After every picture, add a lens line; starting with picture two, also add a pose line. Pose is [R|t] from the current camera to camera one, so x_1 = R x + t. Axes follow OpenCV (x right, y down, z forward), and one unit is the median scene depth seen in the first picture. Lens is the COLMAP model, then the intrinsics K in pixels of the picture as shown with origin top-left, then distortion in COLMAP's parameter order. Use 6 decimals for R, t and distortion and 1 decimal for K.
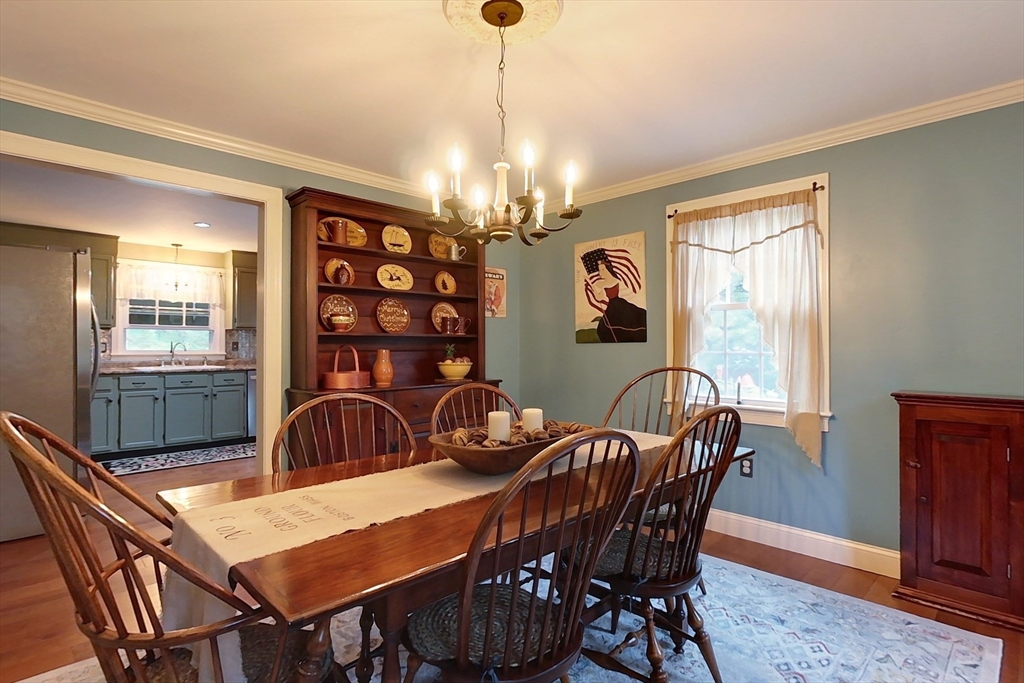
lens RADIAL K [[516.7, 0, 510.1], [0, 516.7, 348.0], [0, 0, 1]] dist [-0.005550, 0.001304]
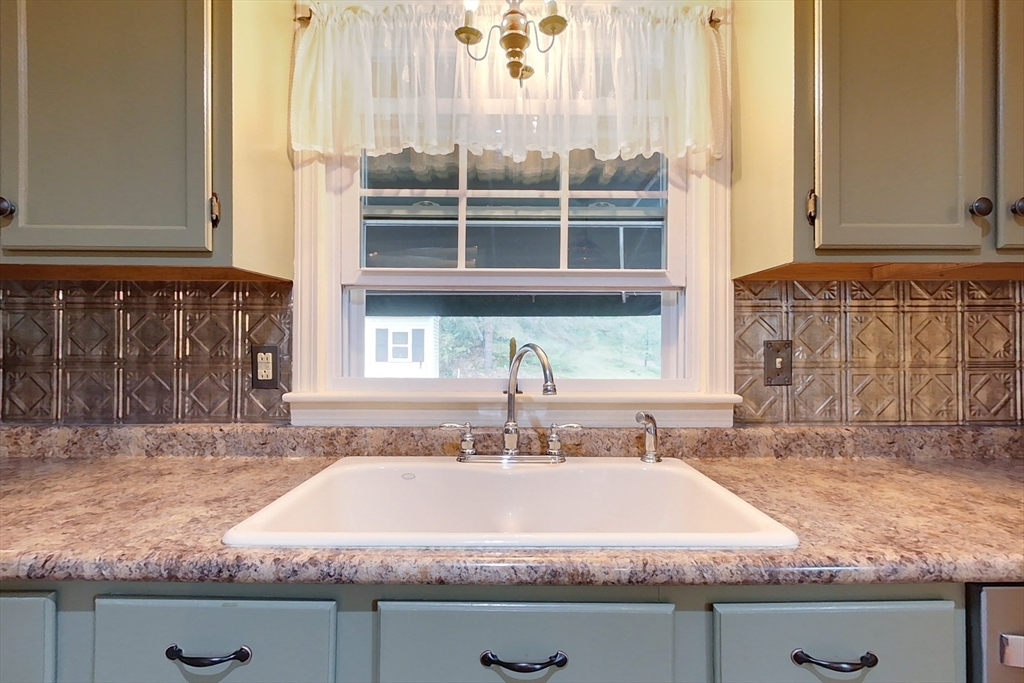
lens RADIAL K [[516.7, 0, 511.4], [0, 516.7, 343.4], [0, 0, 1]] dist [-0.005550, 0.001304]
pose [[0.714532, -0.004854, -0.699586, -0.236929], [-0.001257, 0.999965, -0.008222, -0.004648], [0.699602, 0.006754, 0.714501, 0.396924]]
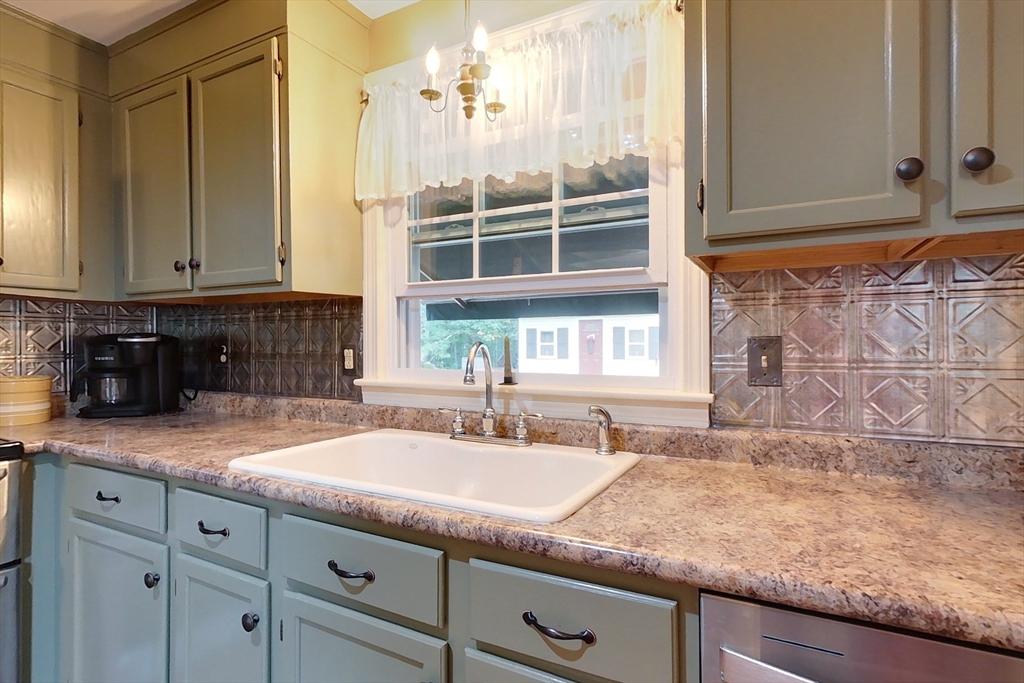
lens RADIAL K [[516.7, 0, 512.8], [0, 516.7, 343.3], [0, 0, 1]] dist [-0.005550, 0.001304]
pose [[0.299299, -0.004180, -0.954150, -0.195004], [0.001320, 0.999991, -0.003967, -0.004577], [0.954158, -0.000072, 0.299302, 0.437049]]
